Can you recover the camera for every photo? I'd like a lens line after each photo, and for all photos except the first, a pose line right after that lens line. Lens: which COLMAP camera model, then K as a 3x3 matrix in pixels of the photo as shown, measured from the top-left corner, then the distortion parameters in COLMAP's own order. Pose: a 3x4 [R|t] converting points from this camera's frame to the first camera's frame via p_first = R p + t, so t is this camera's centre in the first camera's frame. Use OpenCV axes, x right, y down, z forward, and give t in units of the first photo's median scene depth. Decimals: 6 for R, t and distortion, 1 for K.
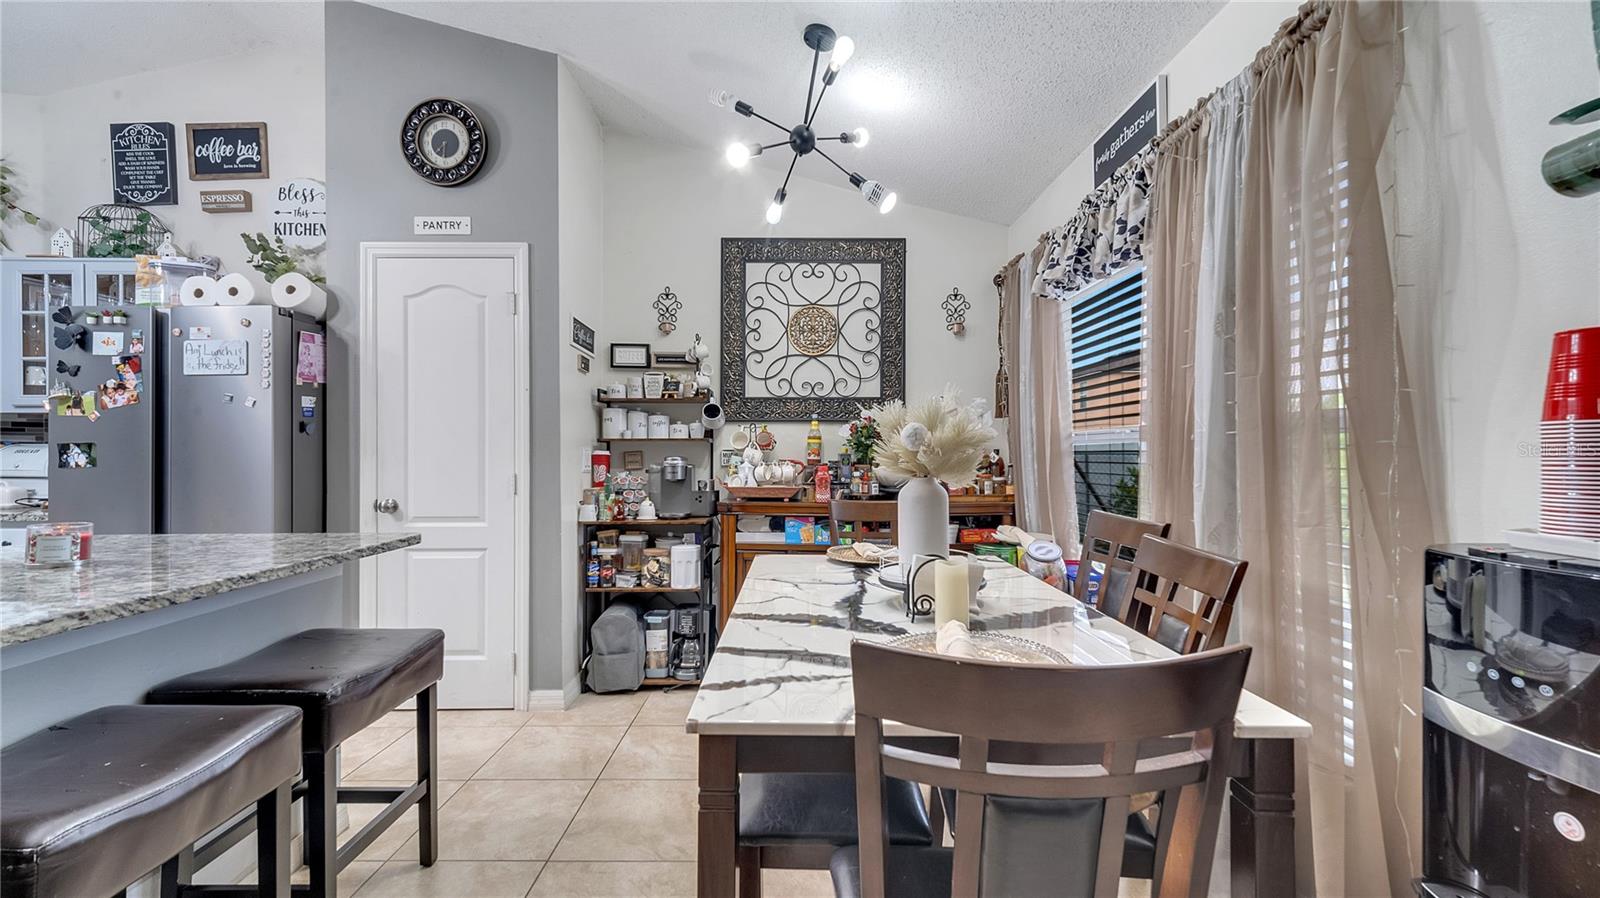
lens RADIAL K [[648.0, 0, 799.3], [0, 648.0, 454.0], [0, 0, 1]] dist [0.012208, -0.000750]
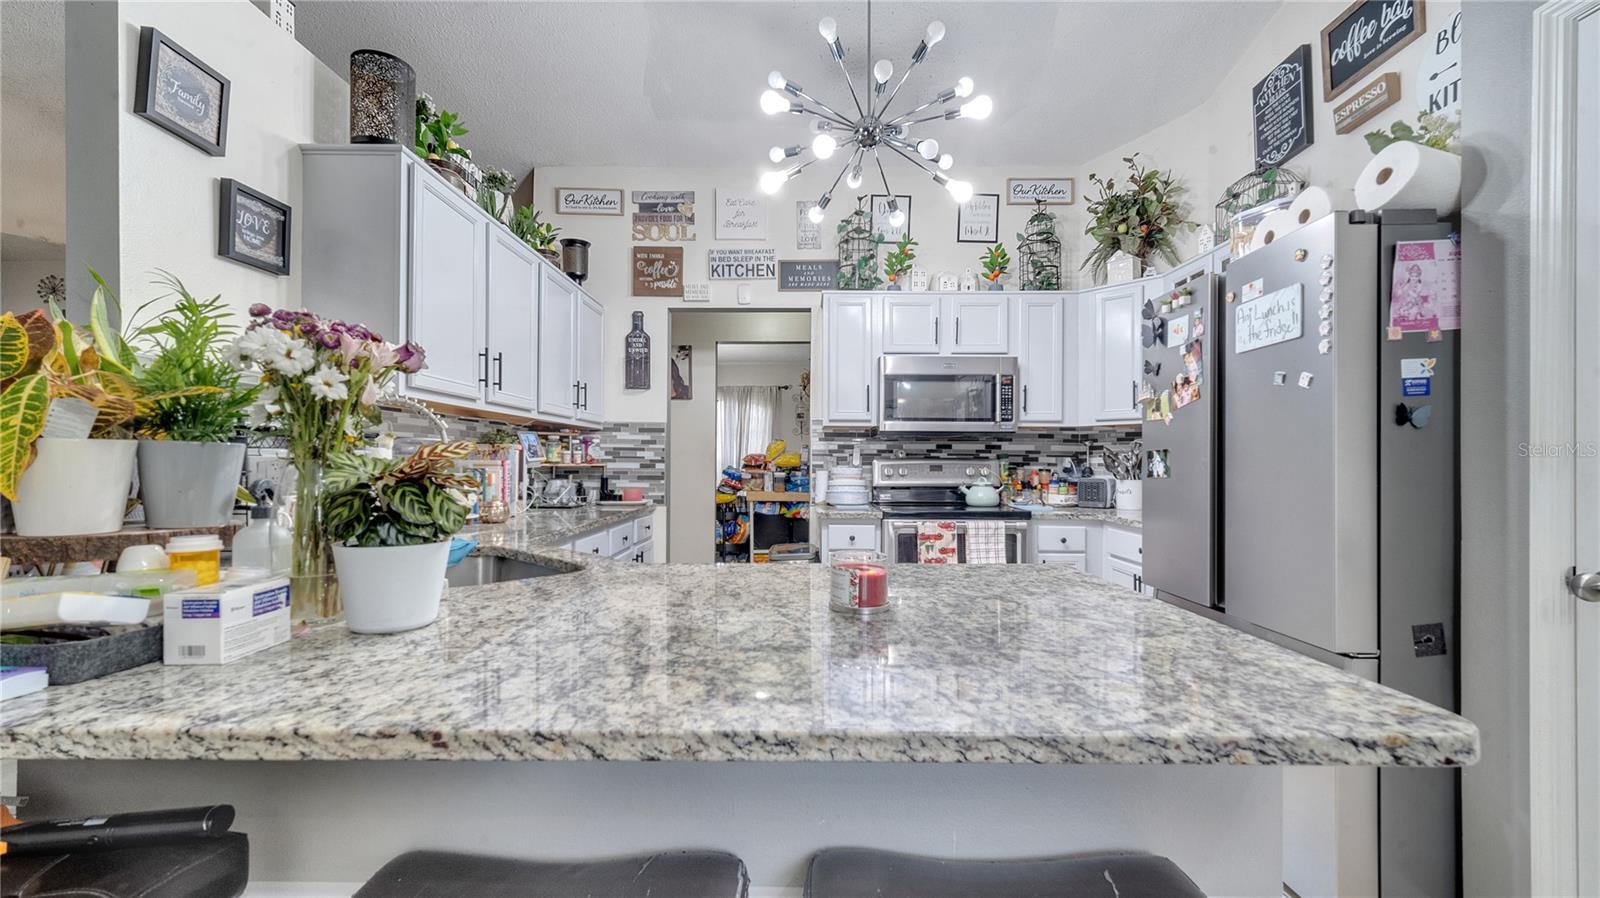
lens RADIAL K [[648.0, 0, 799.4], [0, 648.0, 456.1], [0, 0, 1]] dist [0.012208, -0.000750]
pose [[-0.021575, -0.007246, -0.999741, -0.189156], [-0.003974, 0.999966, -0.007162, -0.000517], [0.999759, 0.003818, -0.021603, 0.482602]]
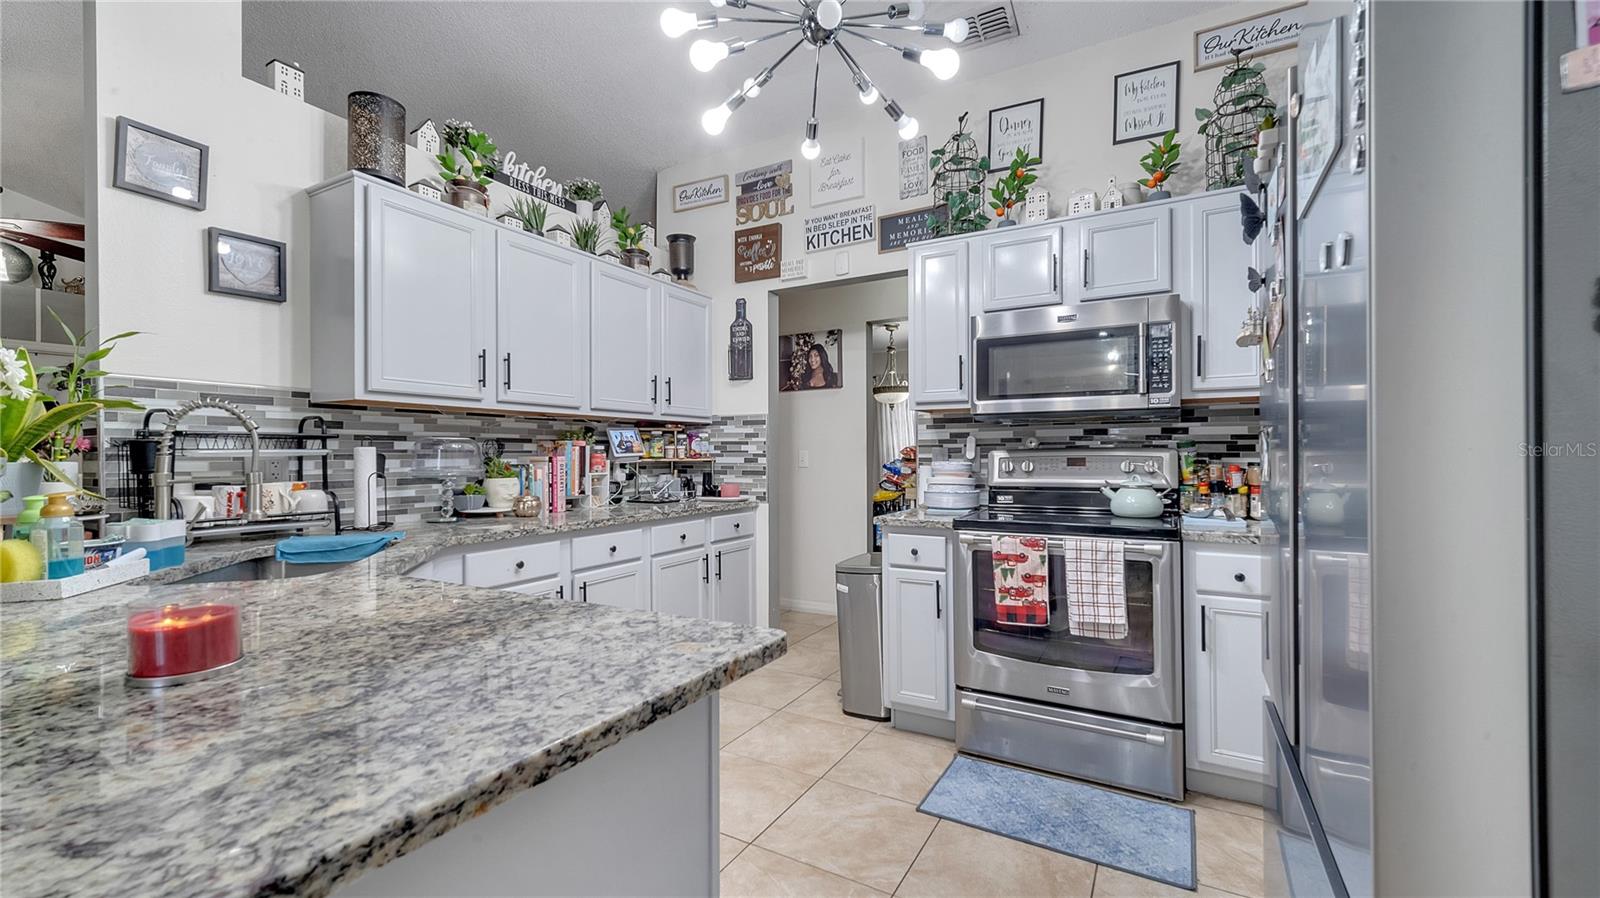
lens RADIAL K [[648.0, 0, 801.7], [0, 648.0, 449.1], [0, 0, 1]] dist [0.012208, -0.000750]
pose [[-0.505151, -0.001346, -0.863030, -0.360256], [0.007036, 0.999959, -0.005678, -0.001849], [0.863003, -0.008940, -0.505120, 0.710995]]
